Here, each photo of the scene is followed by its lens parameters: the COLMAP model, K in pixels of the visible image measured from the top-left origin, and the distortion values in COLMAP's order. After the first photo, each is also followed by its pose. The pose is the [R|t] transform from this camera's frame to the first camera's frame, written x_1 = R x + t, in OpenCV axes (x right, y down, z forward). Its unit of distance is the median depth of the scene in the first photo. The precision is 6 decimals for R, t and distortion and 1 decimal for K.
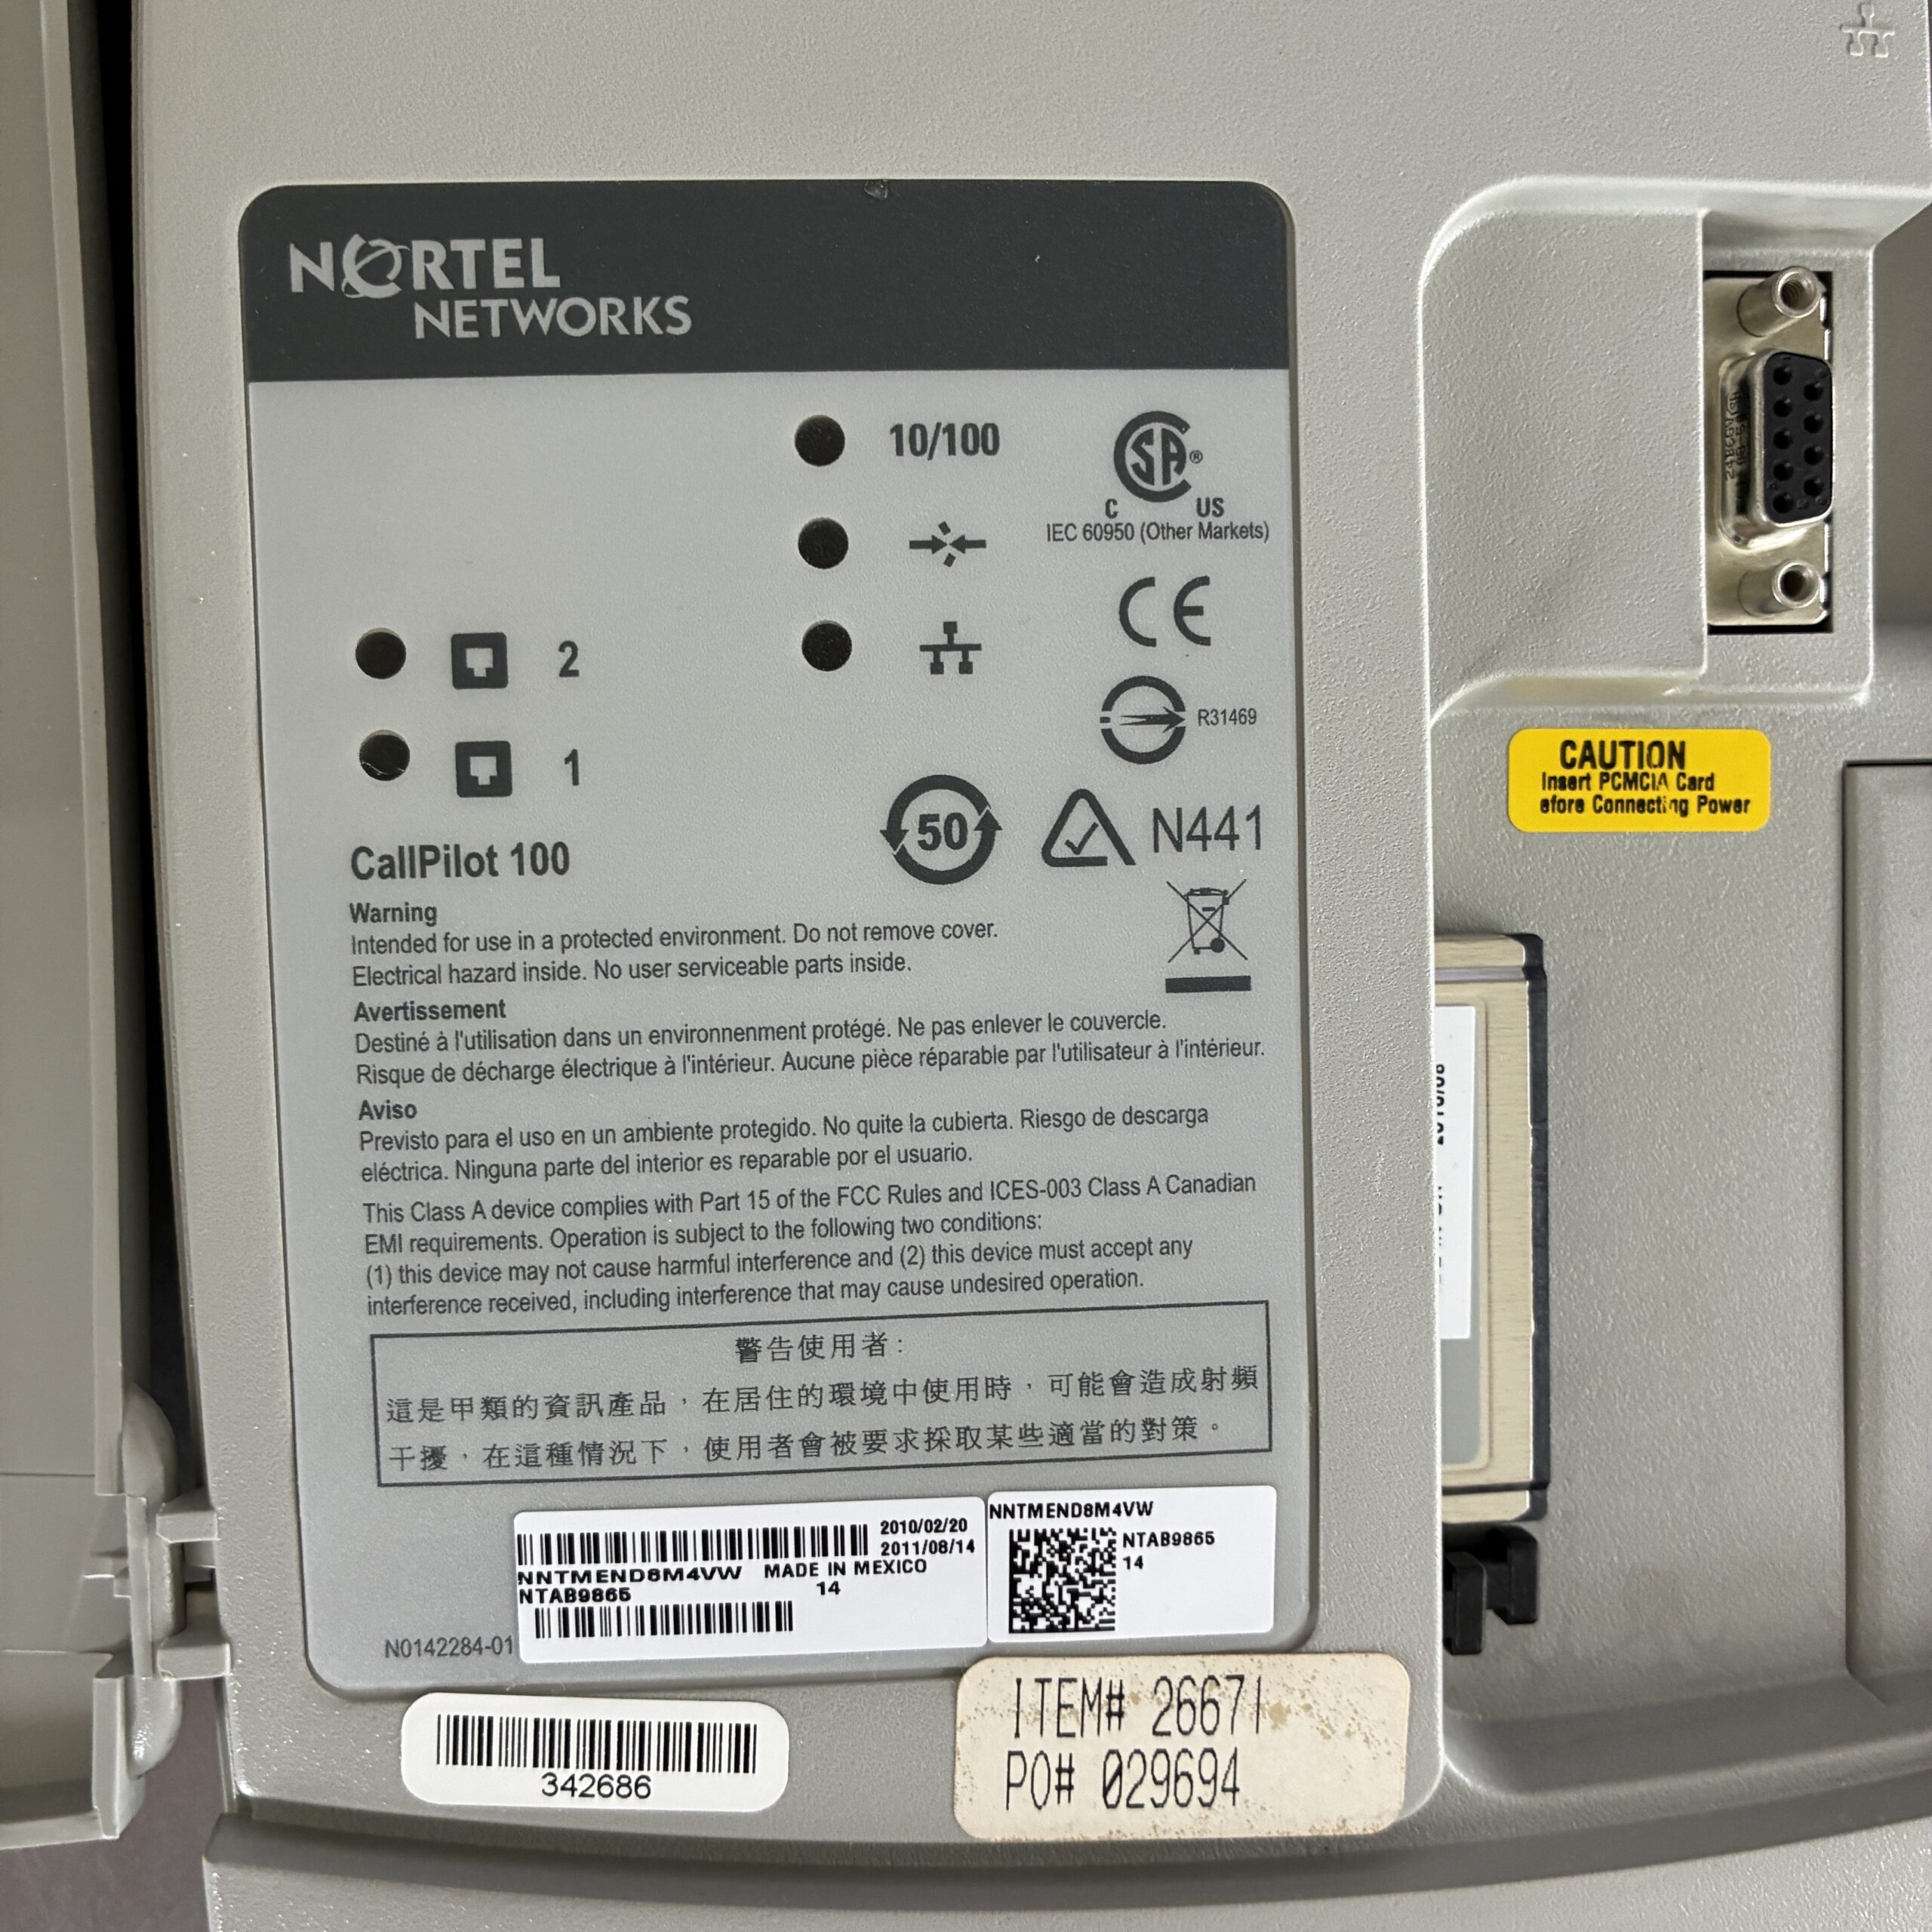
lens RADIAL K [[2040.2, 0, 987.3], [0, 2040.2, 979.1], [0, 0, 1]] dist [-0.017174, 0.027797]
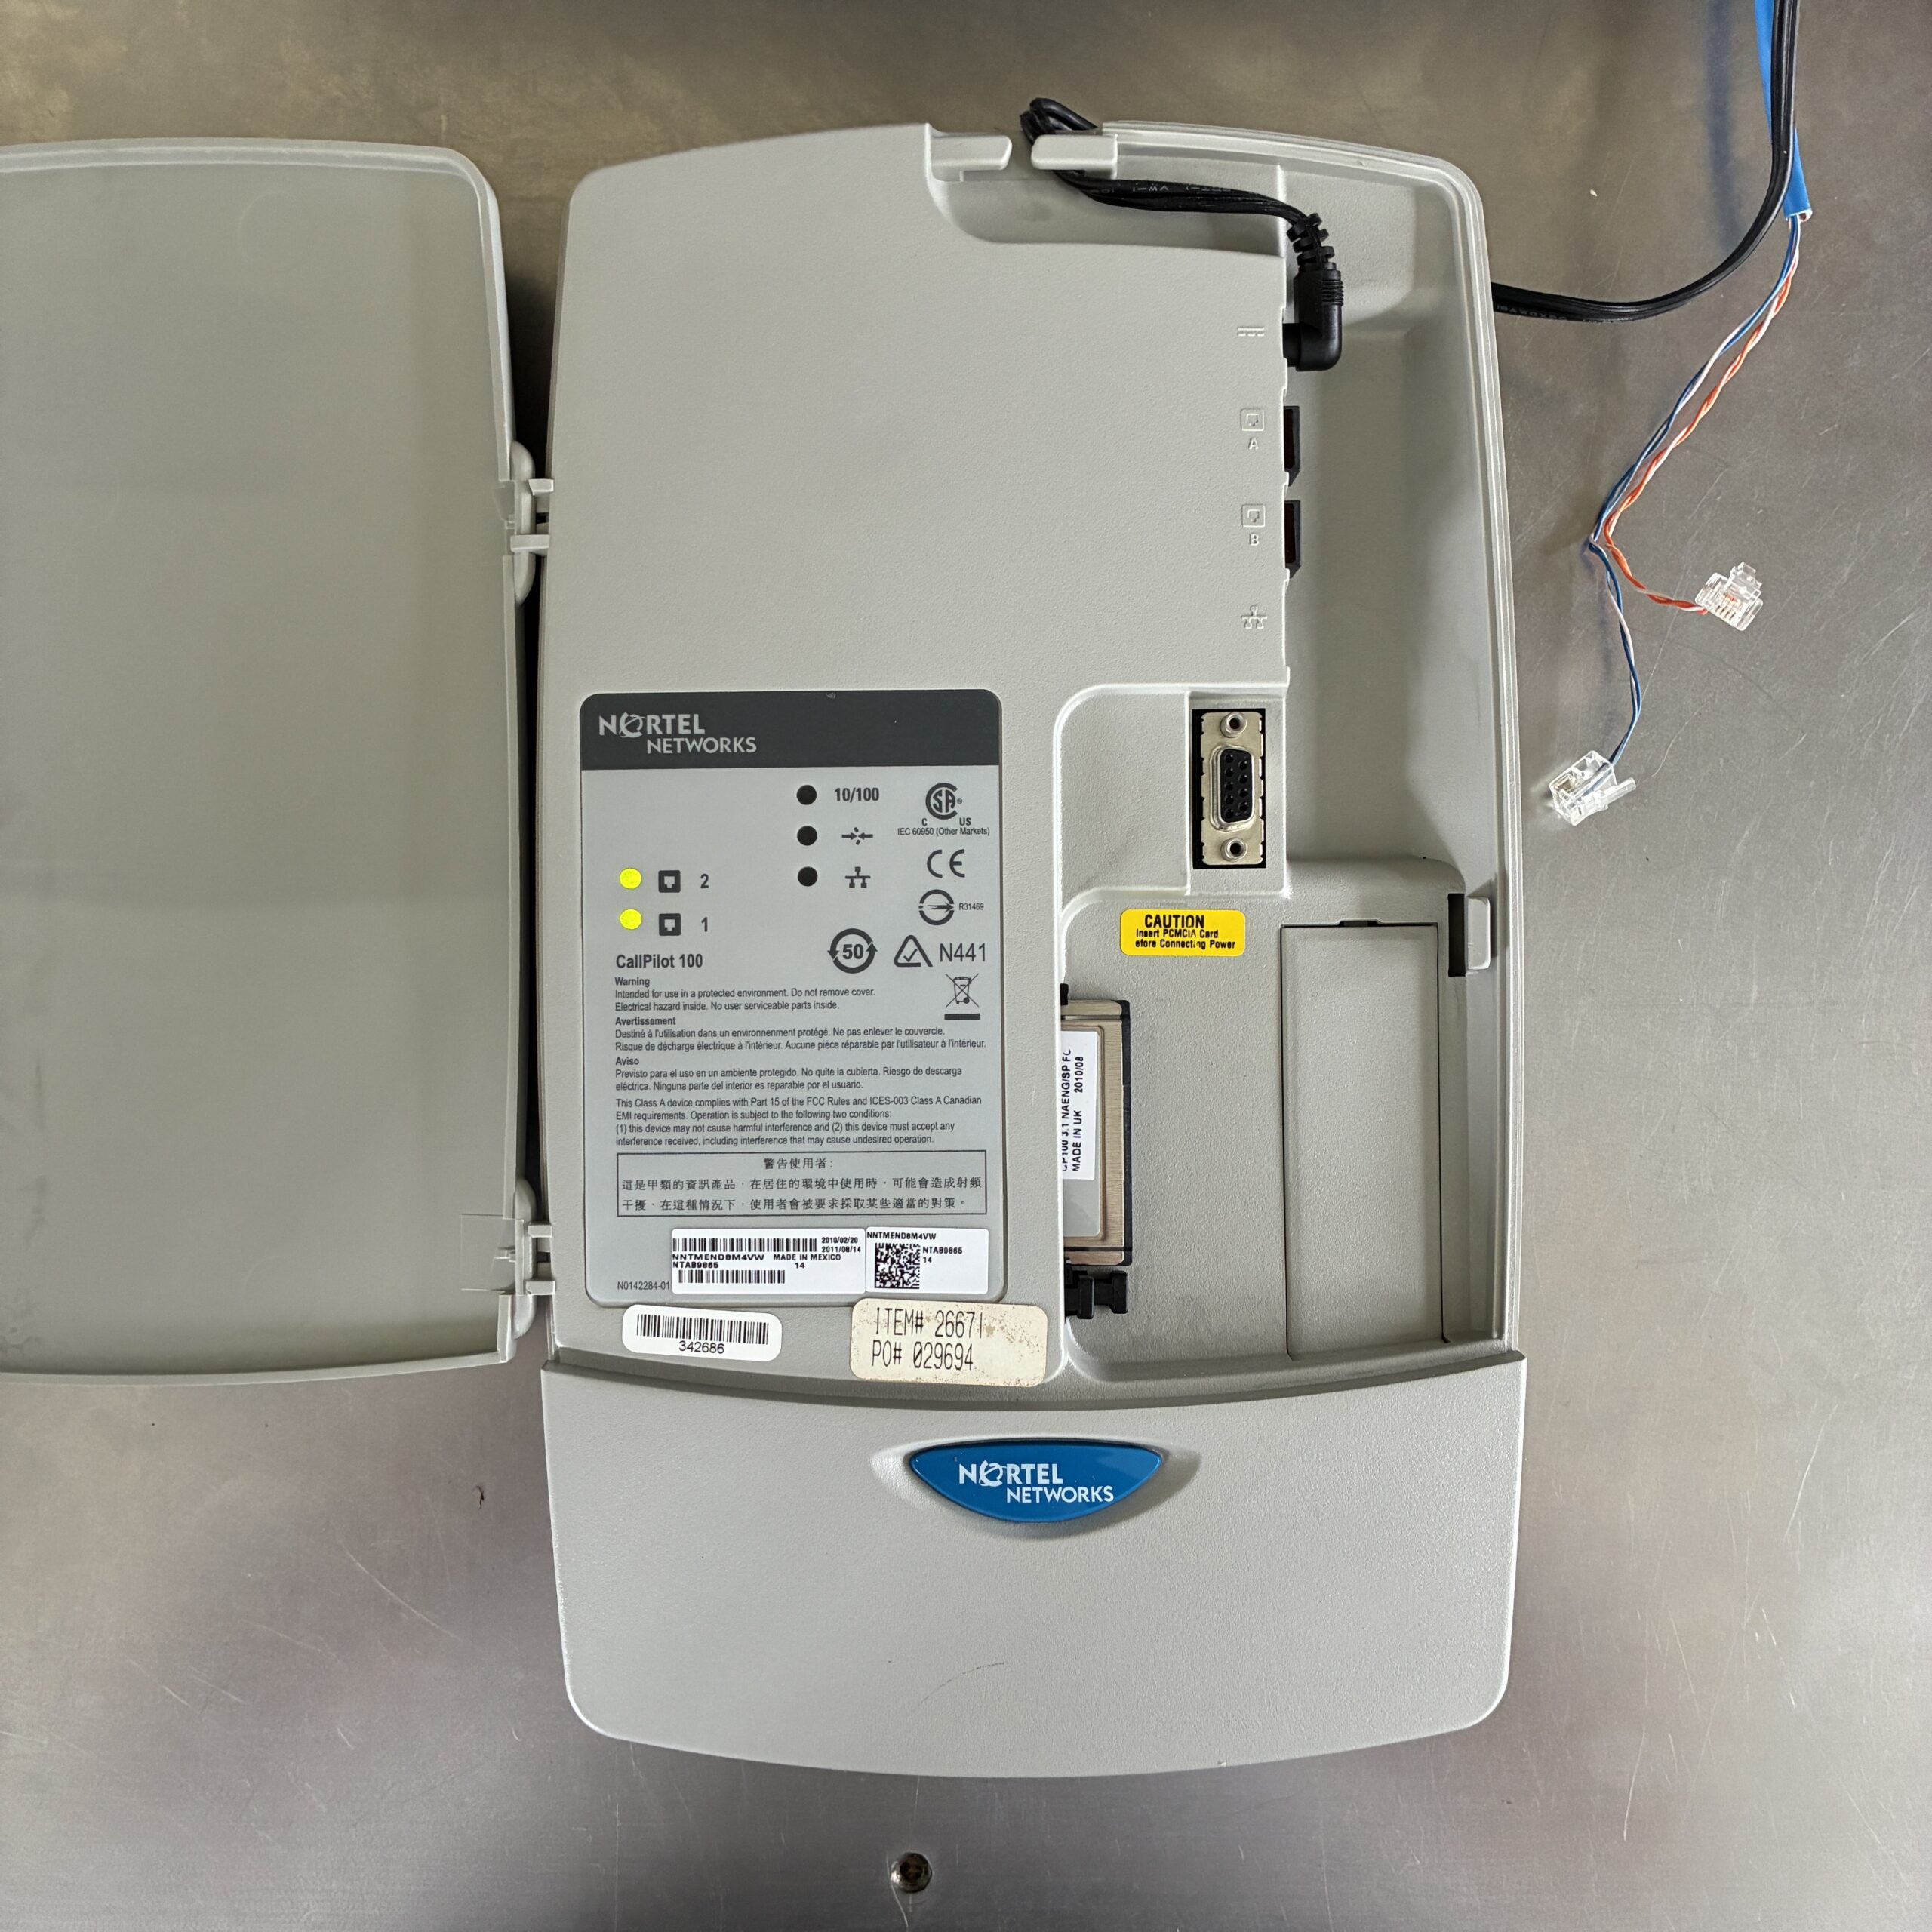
lens RADIAL K [[1854.3, 0, 1005.5], [0, 1854.3, 963.0], [0, 0, 1]] dist [0.138062, -0.158050]
pose [[0.994502, 0.015990, -0.103490, 0.388087], [-0.021769, 0.998251, -0.054955, 0.058872], [0.102430, 0.056906, 0.993111, -1.187952]]
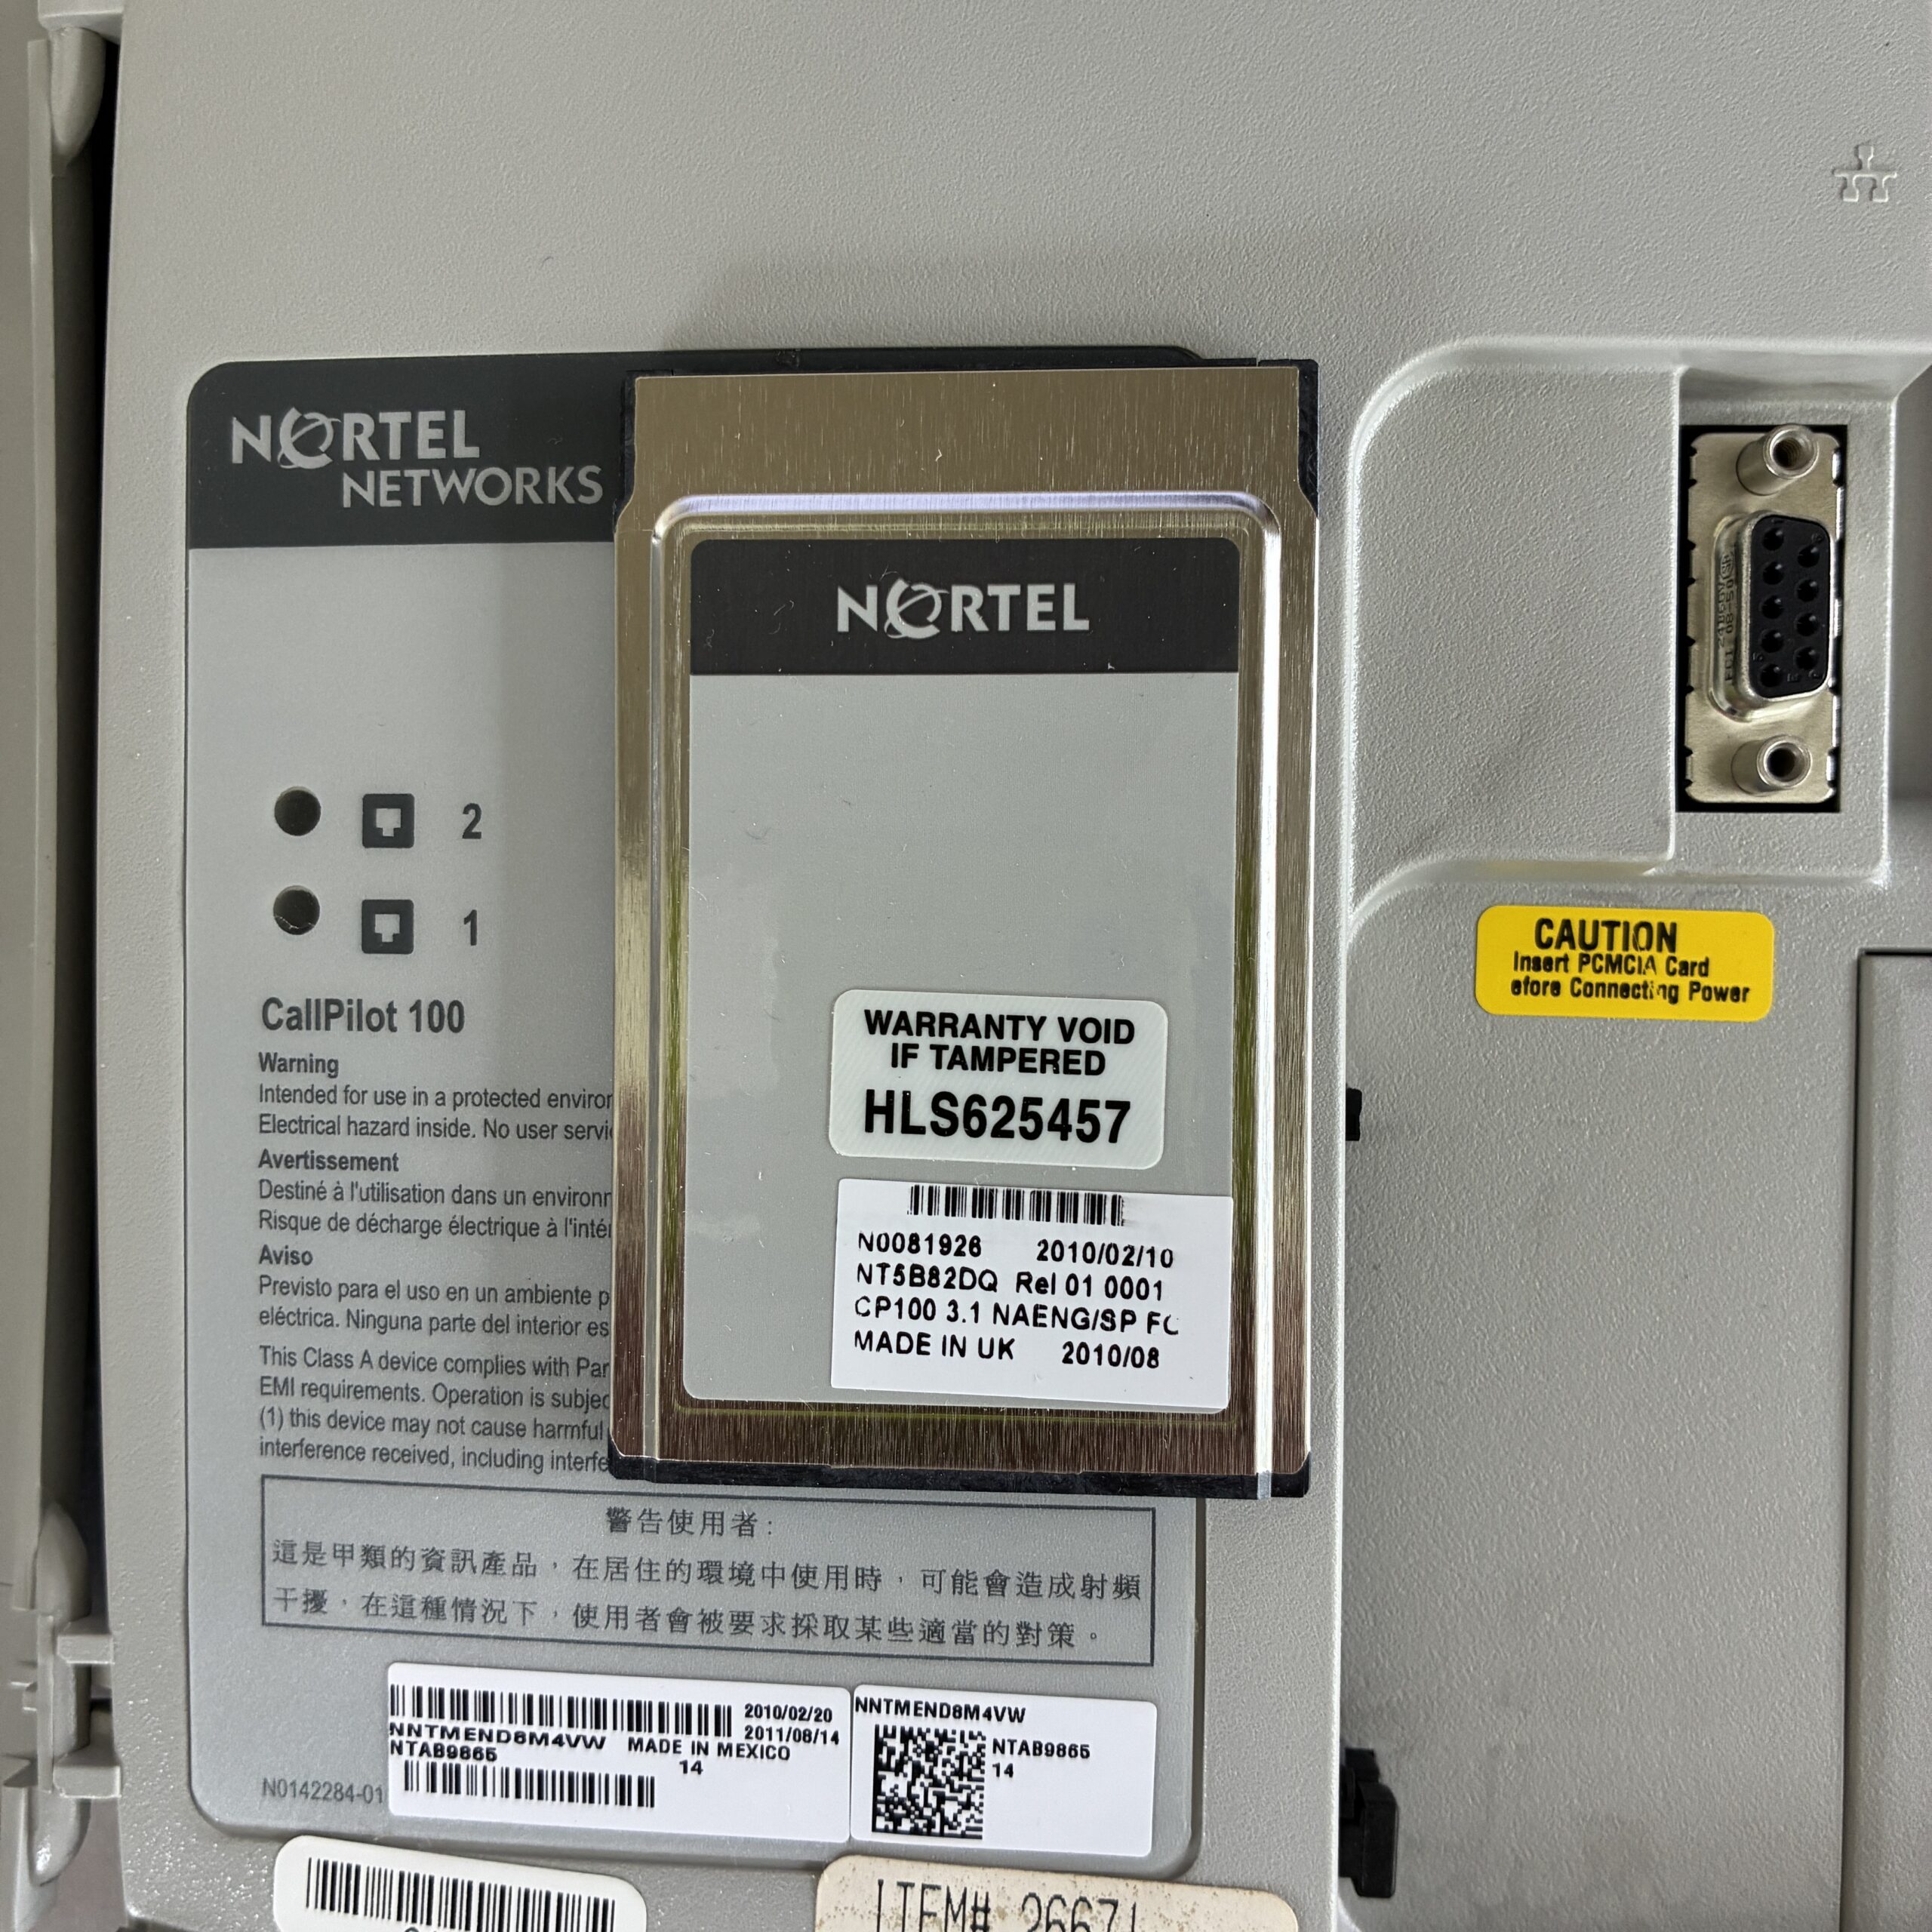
lens RADIAL K [[2053.5, 0, 966.0], [0, 2053.5, 966.0], [0, 0, 1]] dist [-0.083898, 0.207552]
pose [[0.987682, 0.038241, -0.151731, 0.188528], [-0.042965, 0.998685, -0.027983, -0.065662], [0.150461, 0.034157, 0.988026, 0.037027]]
